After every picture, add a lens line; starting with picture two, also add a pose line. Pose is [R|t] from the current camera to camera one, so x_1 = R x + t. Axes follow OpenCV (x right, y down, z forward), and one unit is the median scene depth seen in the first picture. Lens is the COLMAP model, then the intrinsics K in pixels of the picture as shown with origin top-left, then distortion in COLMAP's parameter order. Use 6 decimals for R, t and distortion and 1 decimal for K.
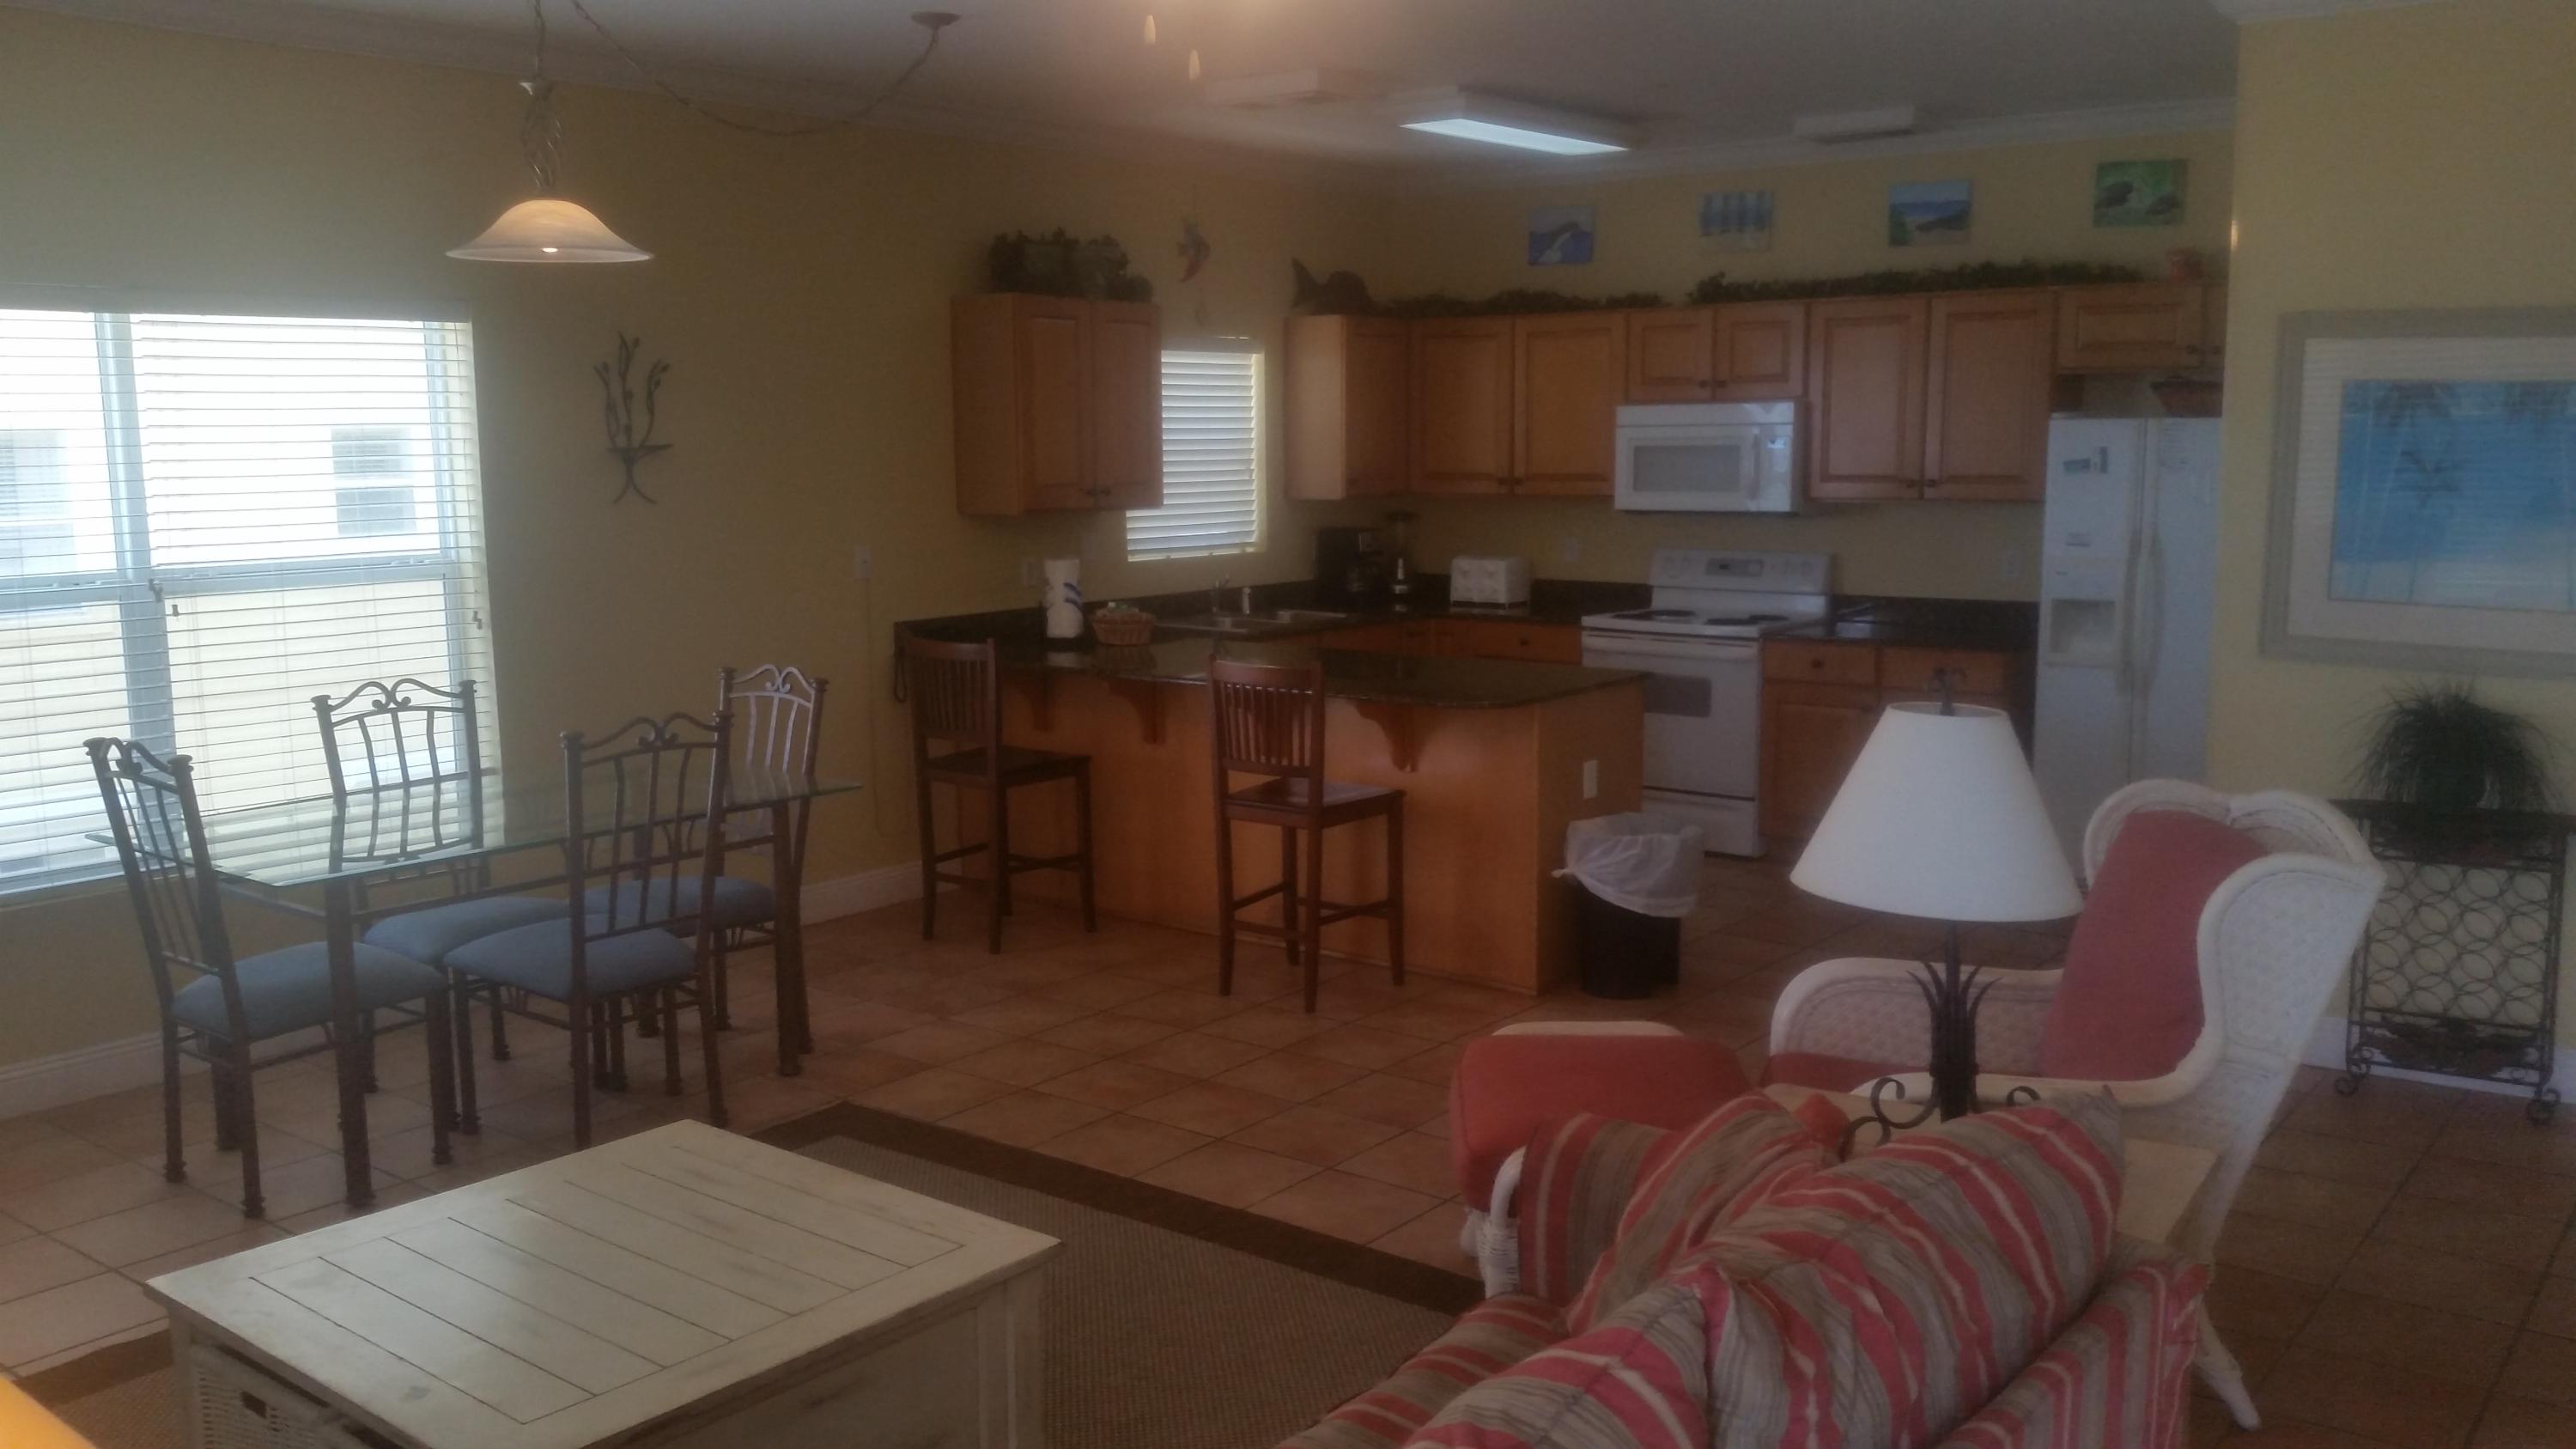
lens RADIAL K [[2091.3, 0, 1288.0], [0, 2091.3, 724.5], [0, 0, 1]] dist [0.107625, -0.123239]
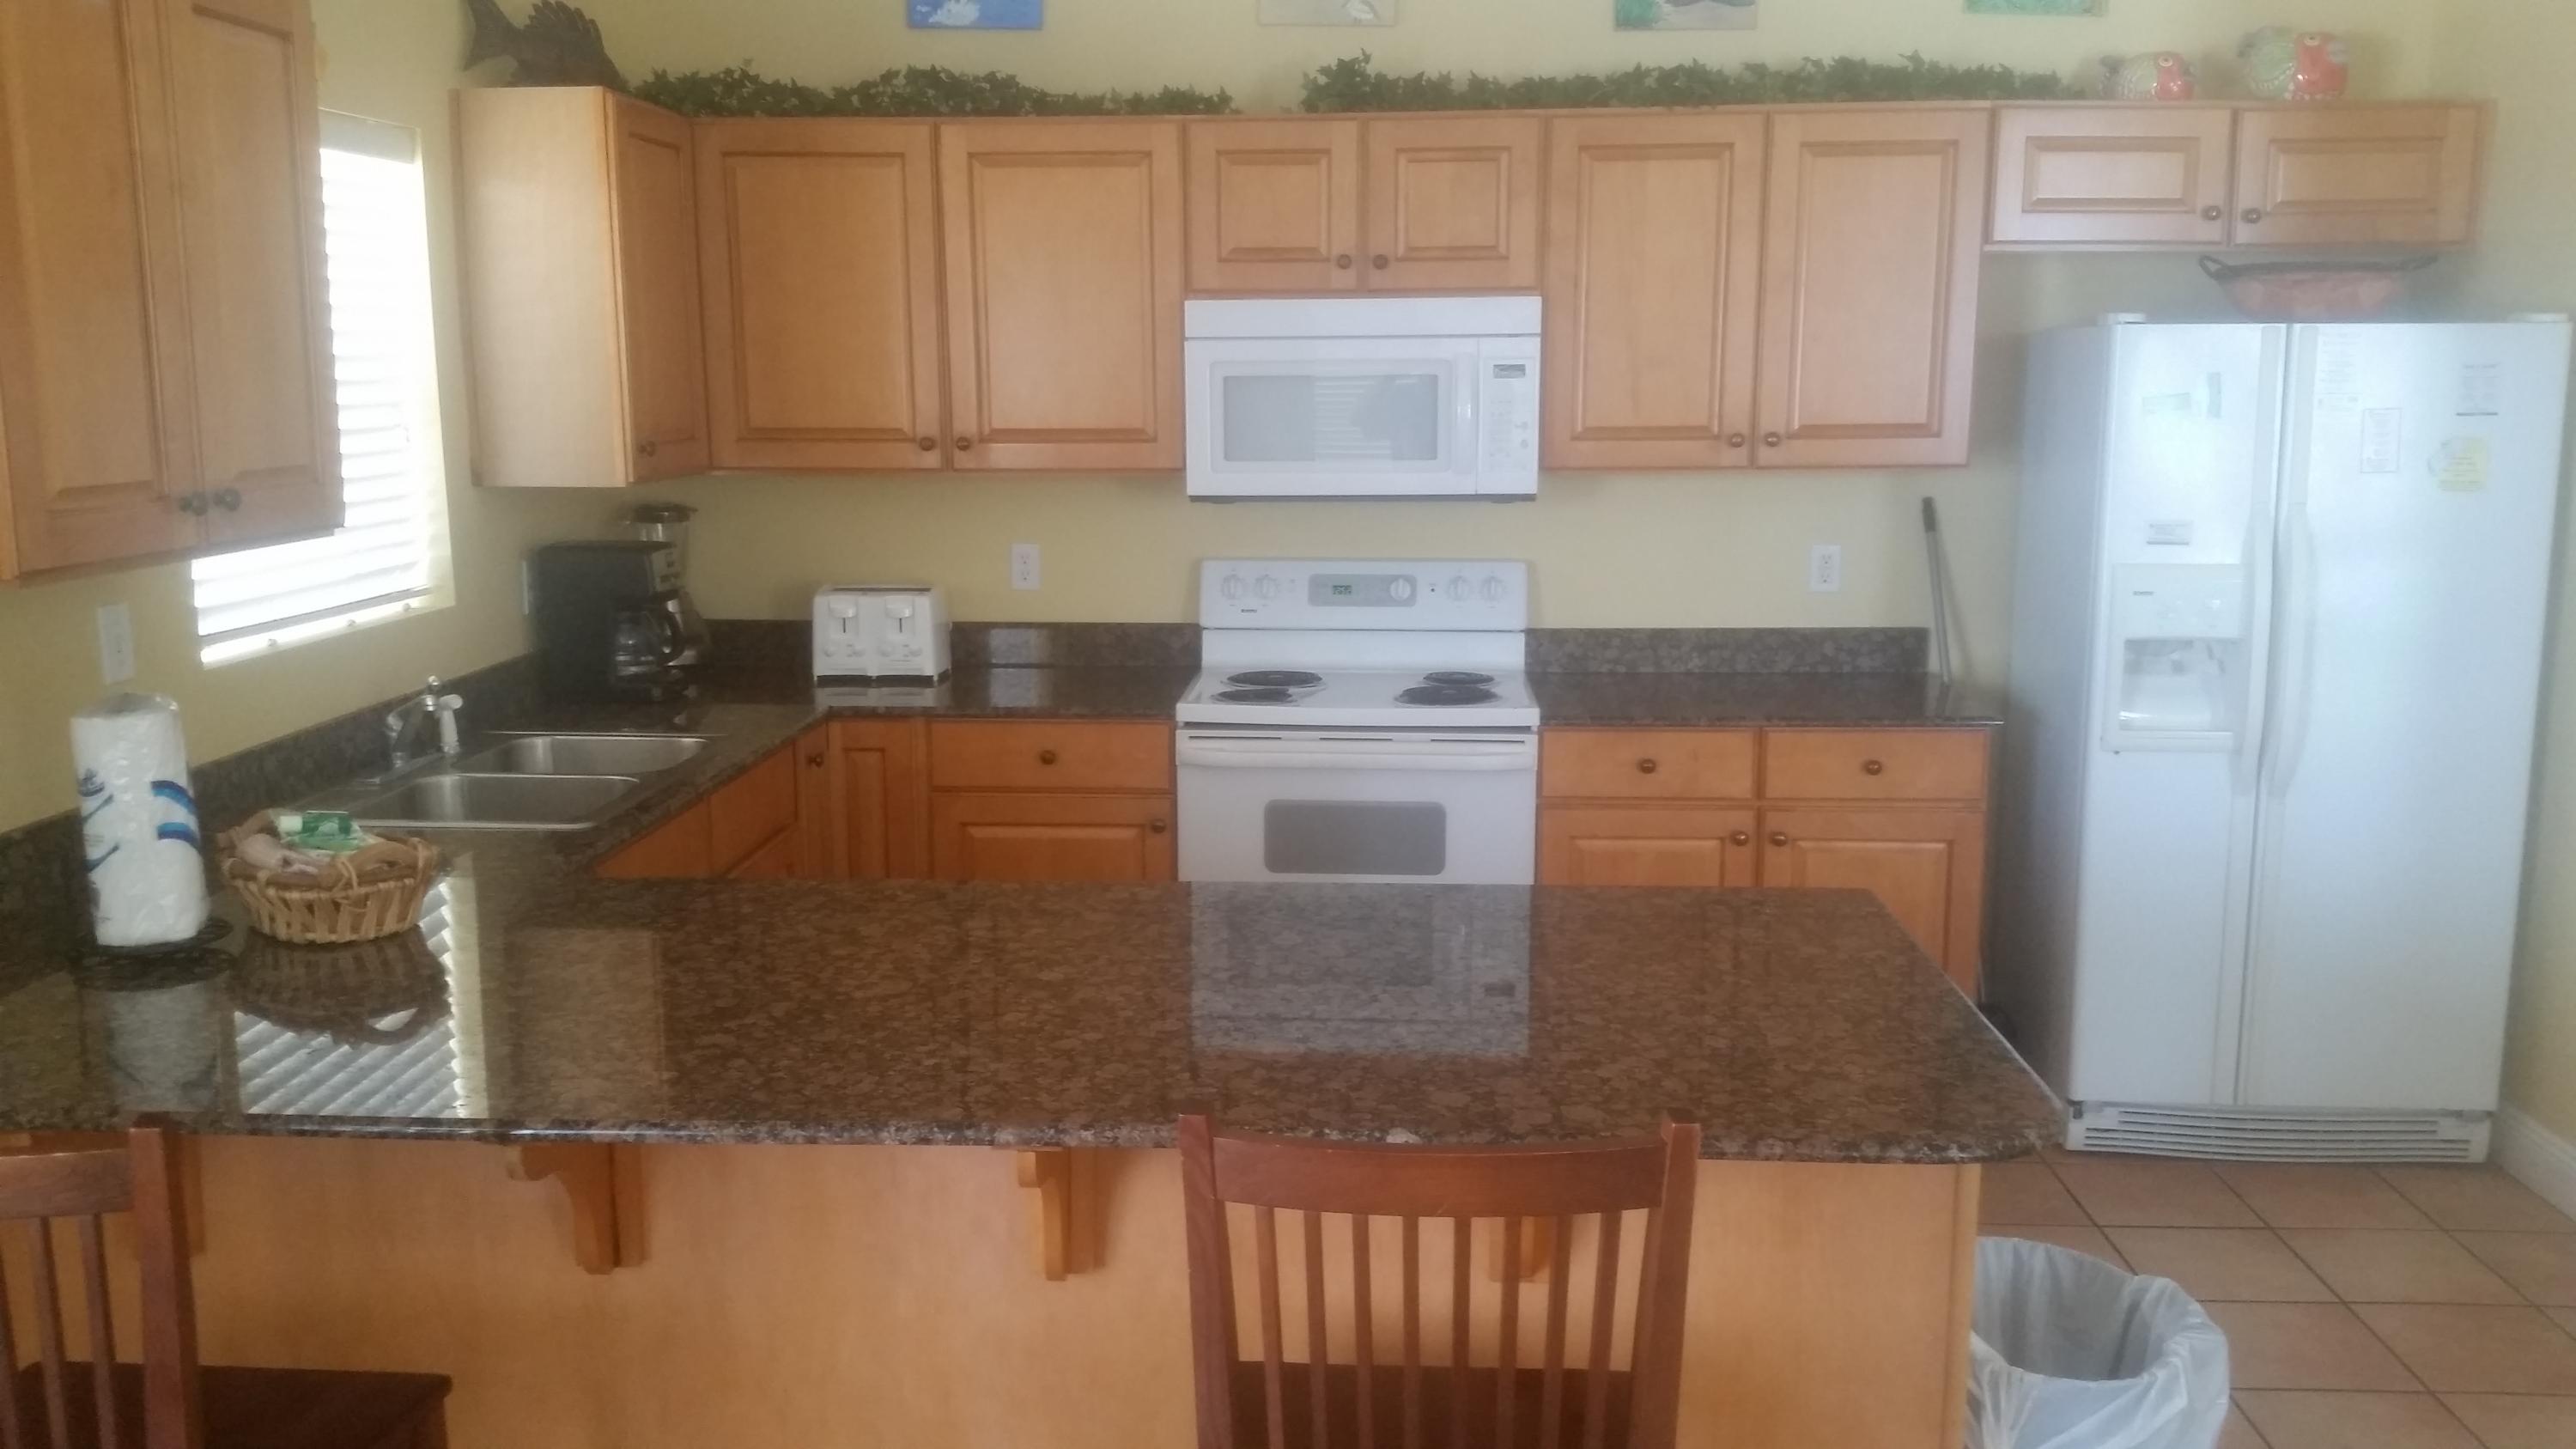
lens RADIAL K [[2091.3, 0, 1288.0], [0, 2091.3, 724.5], [0, 0, 1]] dist [0.107625, -0.123239]
pose [[0.820211, -0.092892, 0.564469, -0.129829], [0.078076, 0.995672, 0.050403, -0.069453], [-0.566708, 0.002731, 0.823914, 0.549051]]
